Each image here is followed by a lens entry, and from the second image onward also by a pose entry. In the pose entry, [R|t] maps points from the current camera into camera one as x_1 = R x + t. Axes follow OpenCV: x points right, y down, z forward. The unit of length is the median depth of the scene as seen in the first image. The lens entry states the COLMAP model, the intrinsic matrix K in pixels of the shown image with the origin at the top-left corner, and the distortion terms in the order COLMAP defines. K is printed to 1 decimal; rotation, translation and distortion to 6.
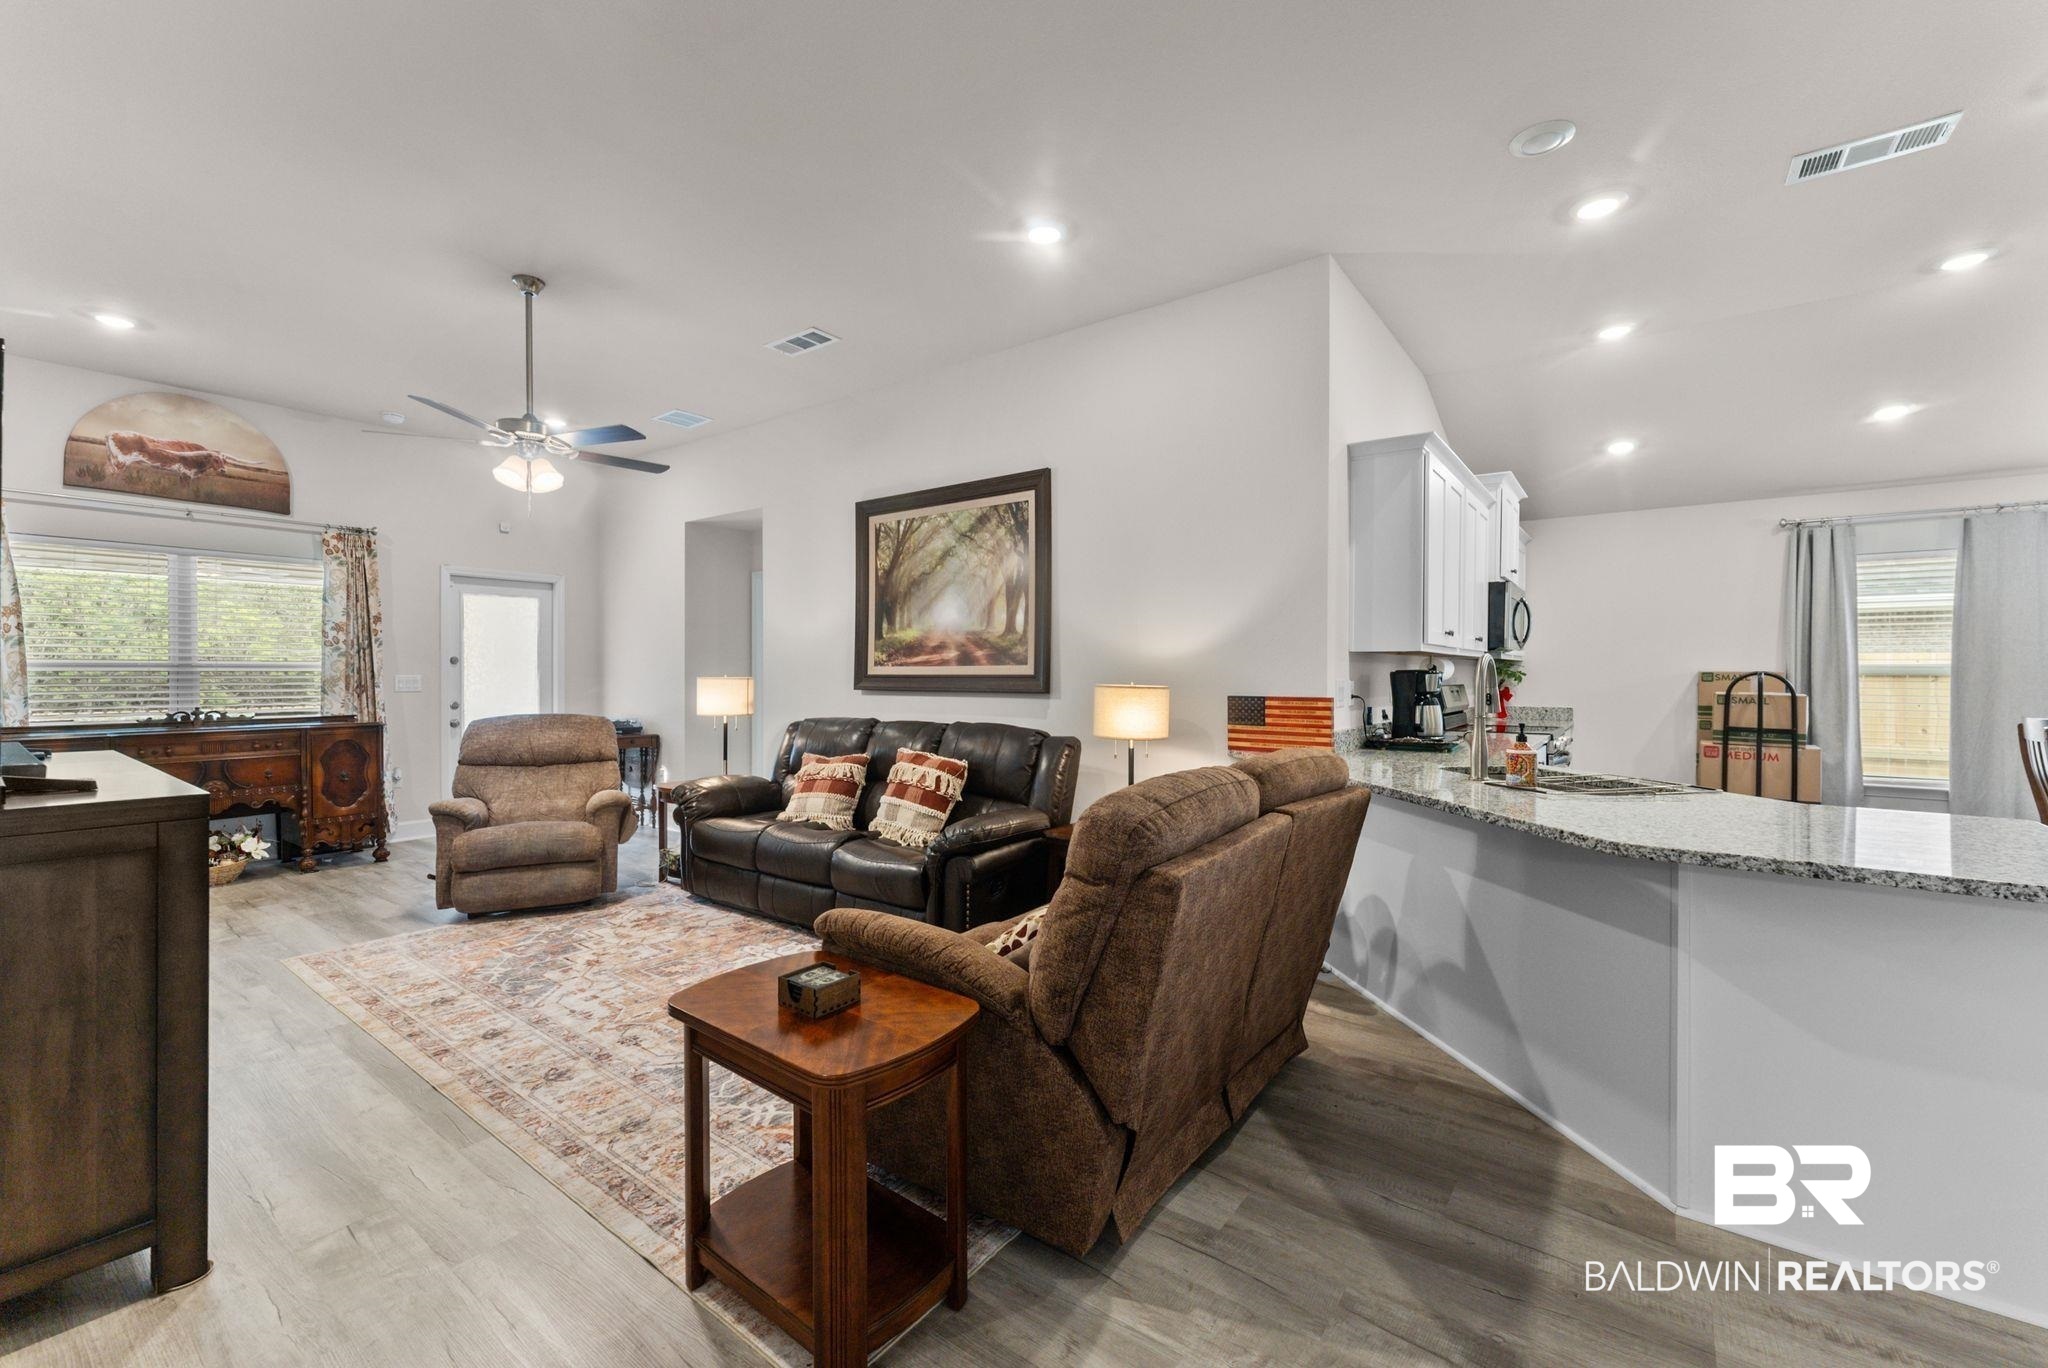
lens RADIAL K [[829.7, 0, 1034.8], [0, 829.7, 675.6], [0, 0, 1]] dist [-0.000478, 0.001569]
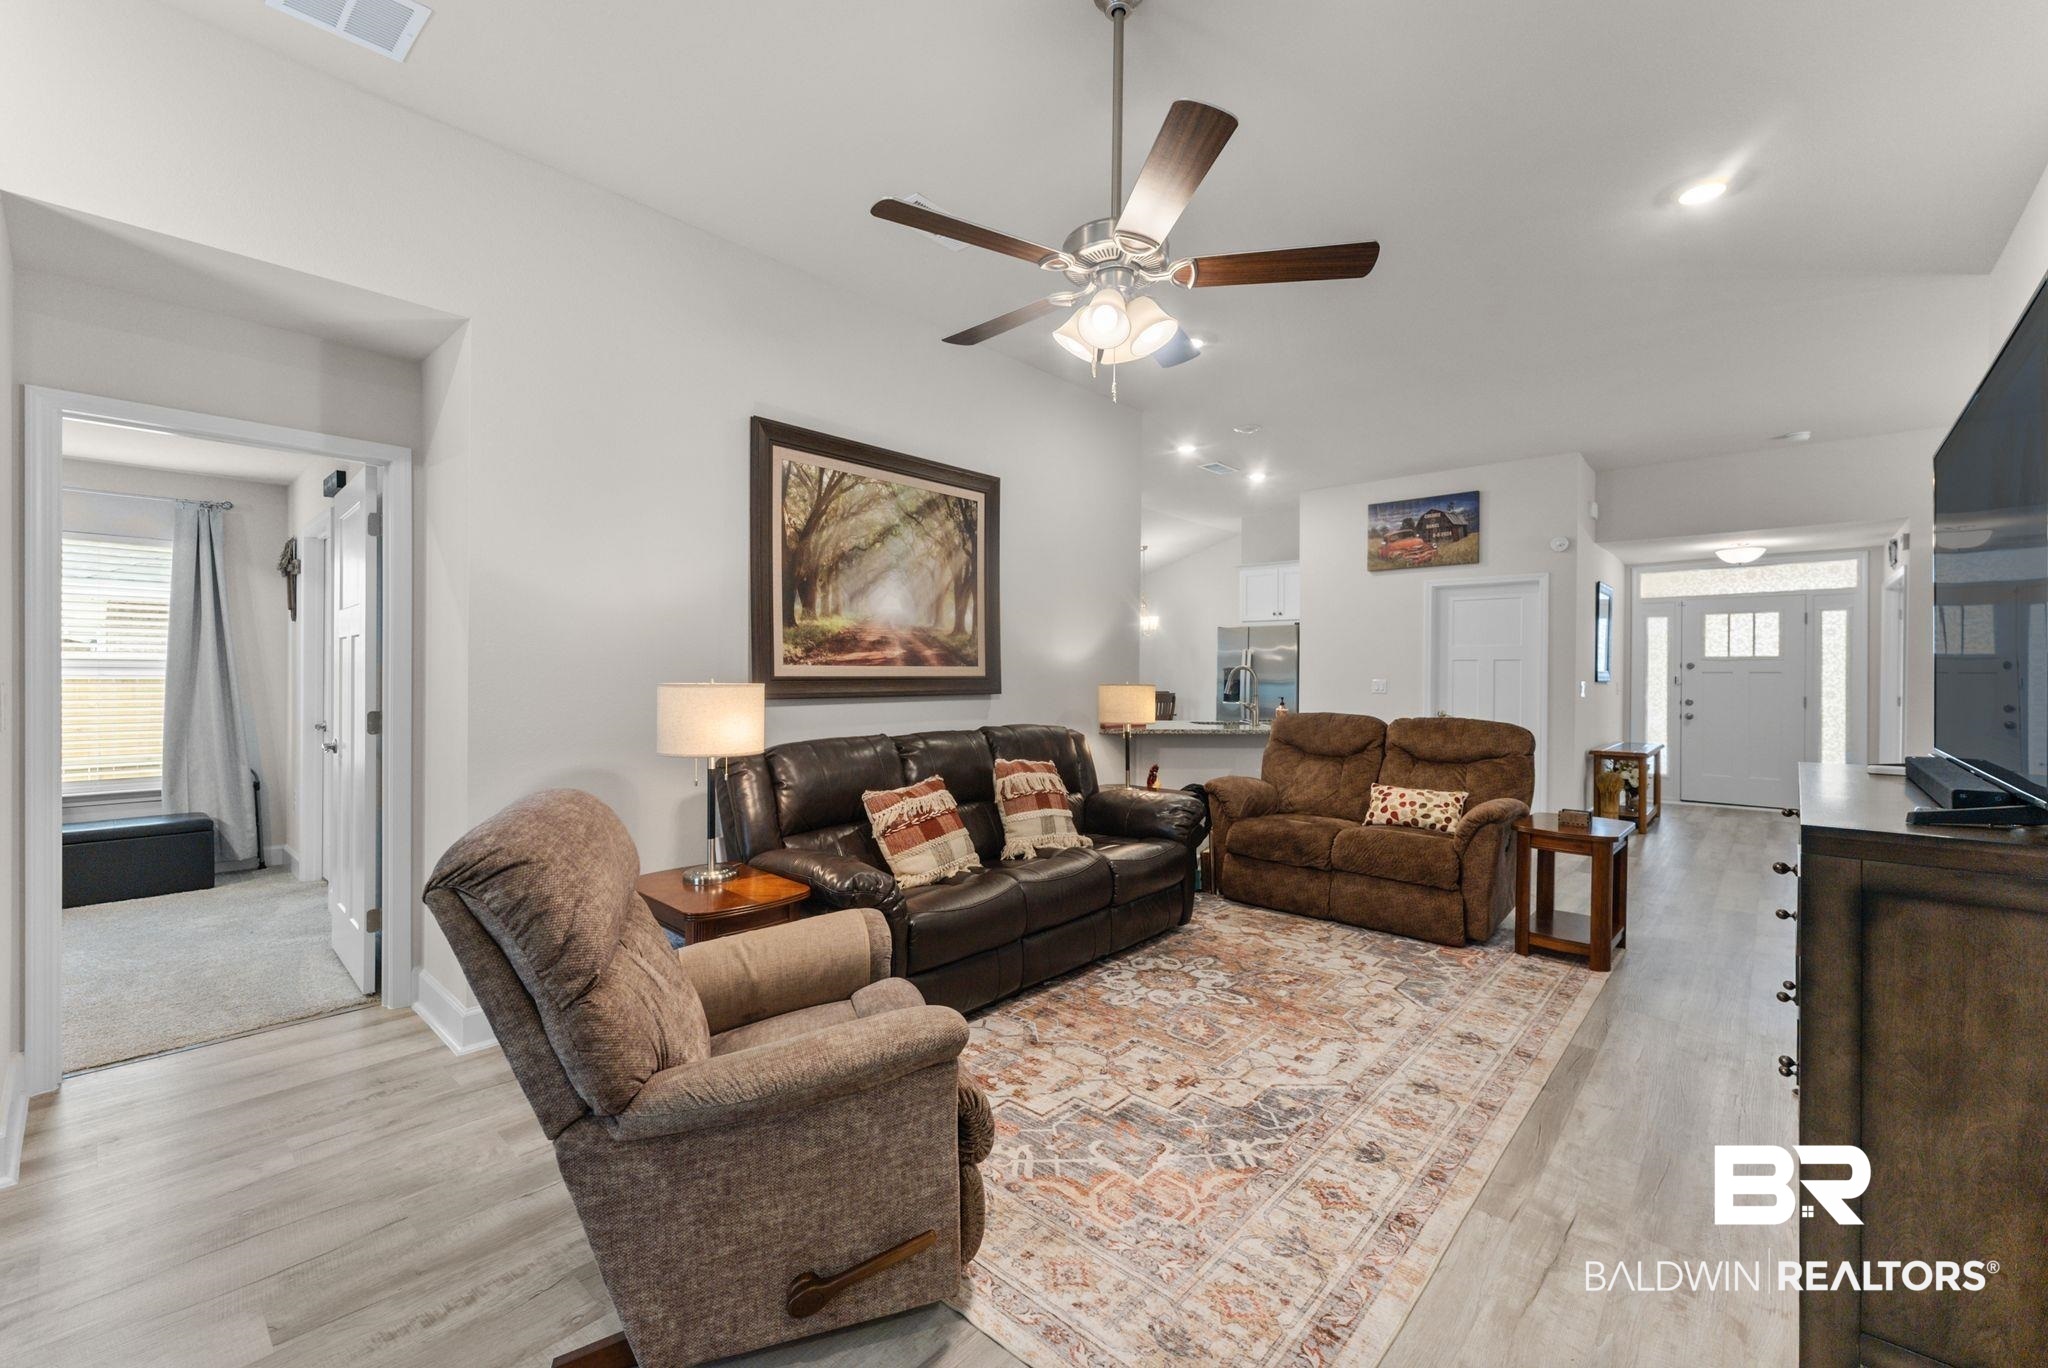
lens RADIAL K [[829.7, 0, 1012.7], [0, 829.7, 674.4], [0, 0, 1]] dist [-0.000478, 0.001569]
pose [[0.109214, 0.000076, 0.994018, -0.957547], [0.002226, 0.999997, -0.000321, -0.002571], [-0.994016, 0.002248, 0.109214, 0.816320]]
